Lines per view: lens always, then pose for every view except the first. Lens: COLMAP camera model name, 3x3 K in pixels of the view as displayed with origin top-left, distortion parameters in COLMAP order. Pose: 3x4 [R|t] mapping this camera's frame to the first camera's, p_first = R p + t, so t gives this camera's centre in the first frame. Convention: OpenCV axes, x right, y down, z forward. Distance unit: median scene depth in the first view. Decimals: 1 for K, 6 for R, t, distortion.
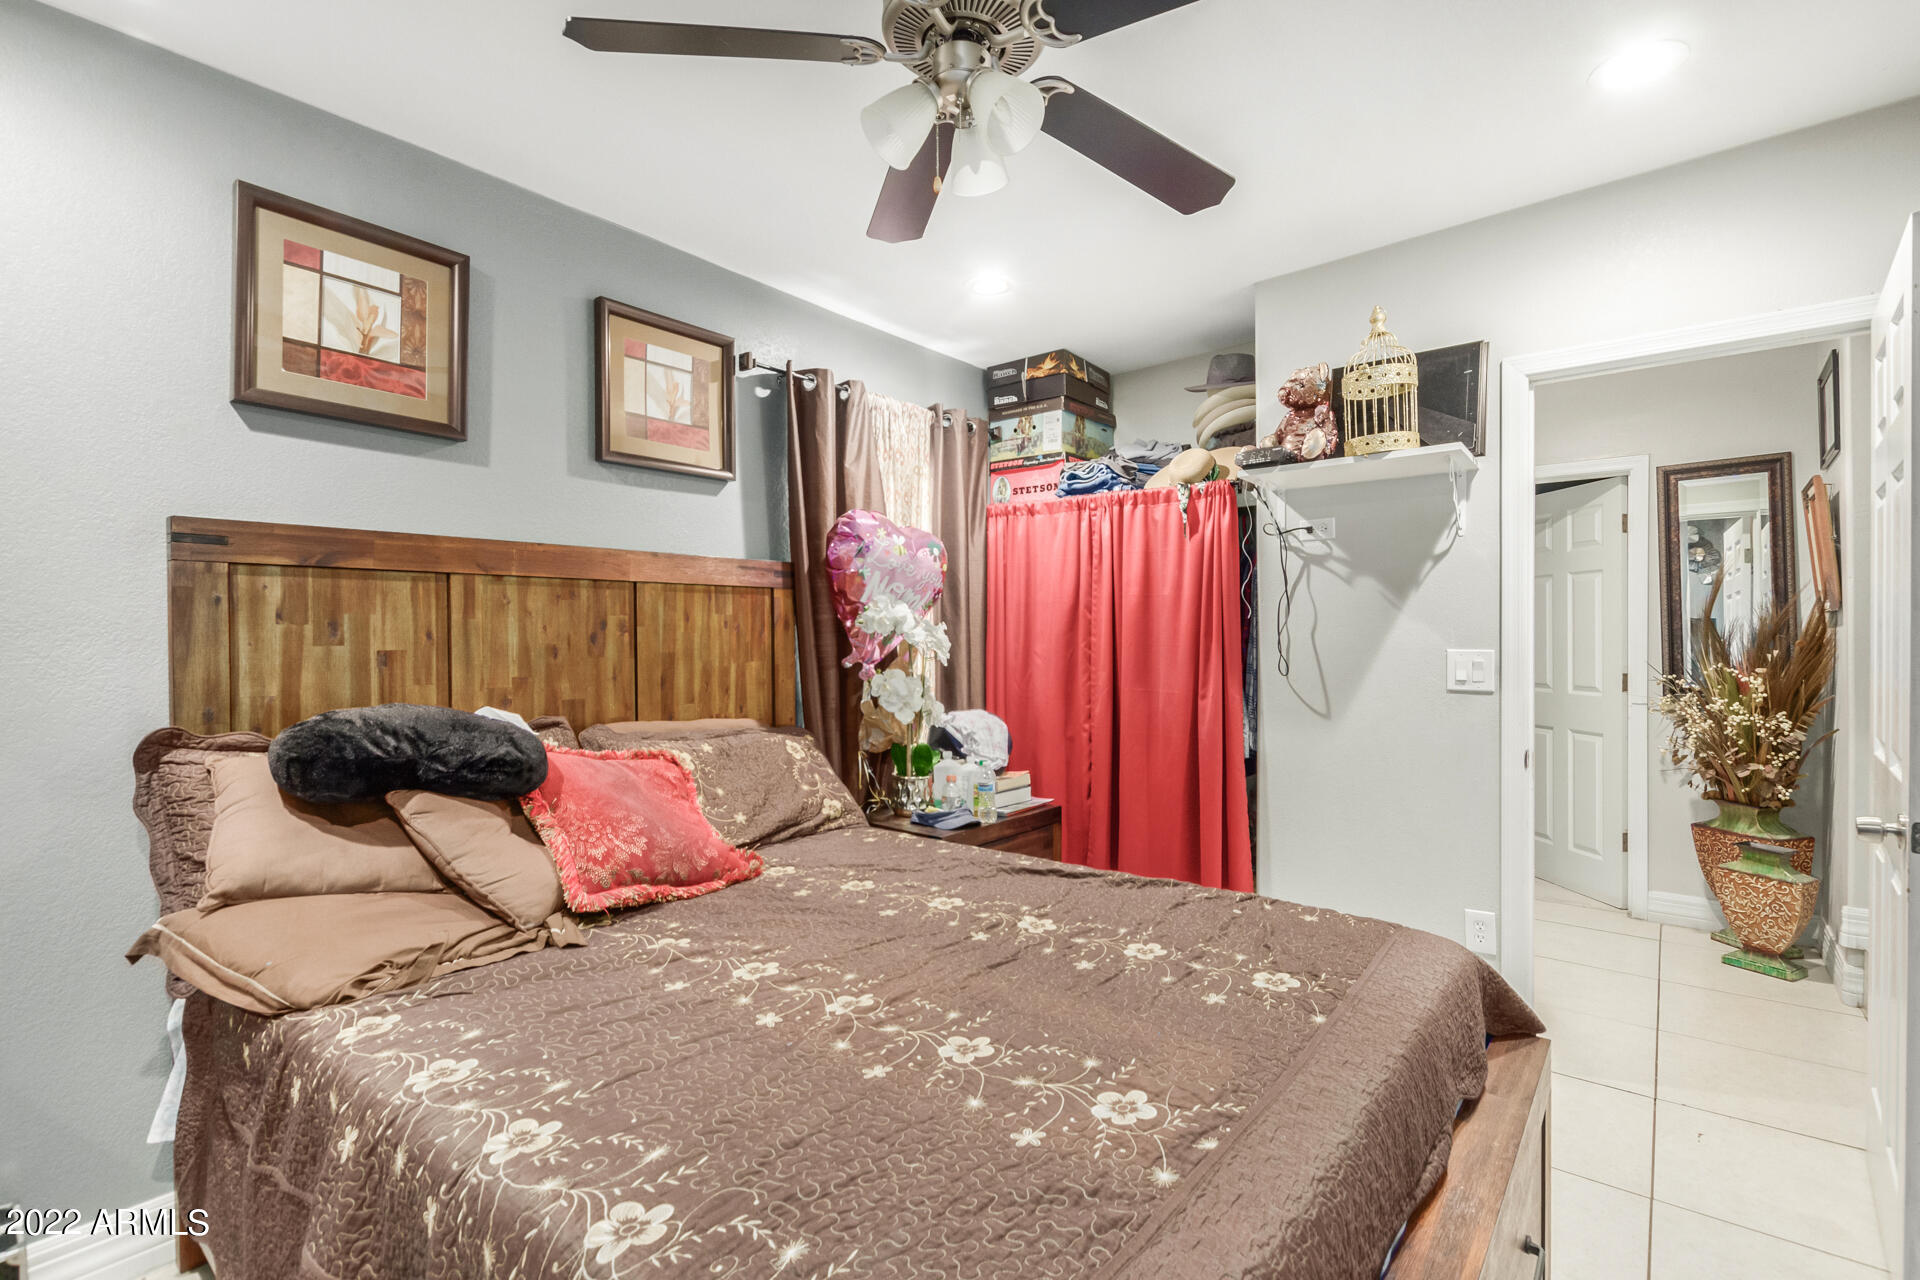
lens RADIAL K [[881.4, 0, 958.1], [0, 881.4, 651.4], [0, 0, 1]] dist [0.026739, -0.000058]
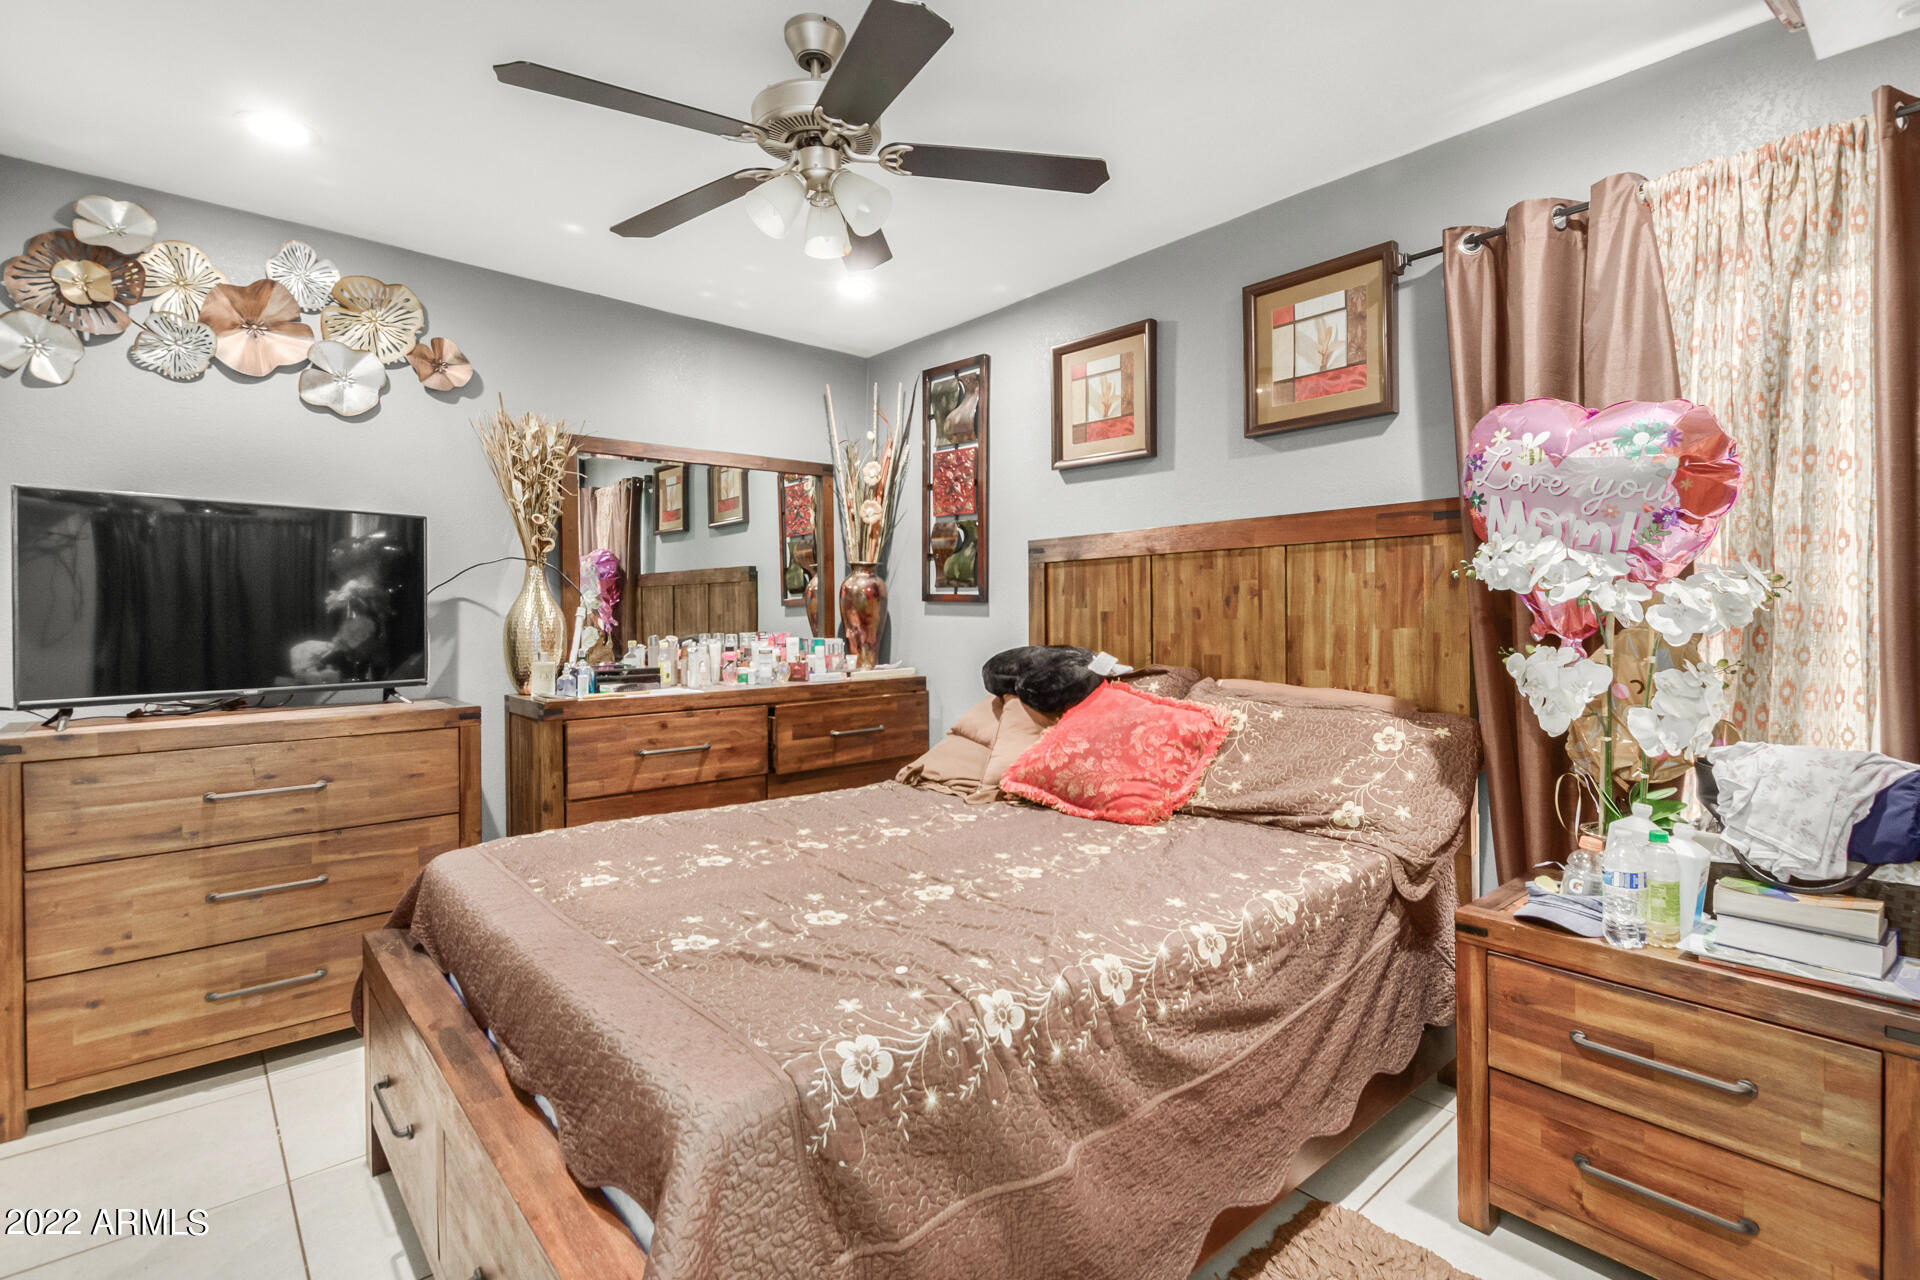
lens RADIAL K [[884.7, 0, 959.9], [0, 884.7, 641.0], [0, 0, 1]] dist [-0.000241, -0.000229]
pose [[-0.167956, 0.036192, -0.985130, 0.766212], [-0.006986, 0.999257, 0.037902, -0.005523], [0.985770, 0.013248, -0.167579, 0.874535]]
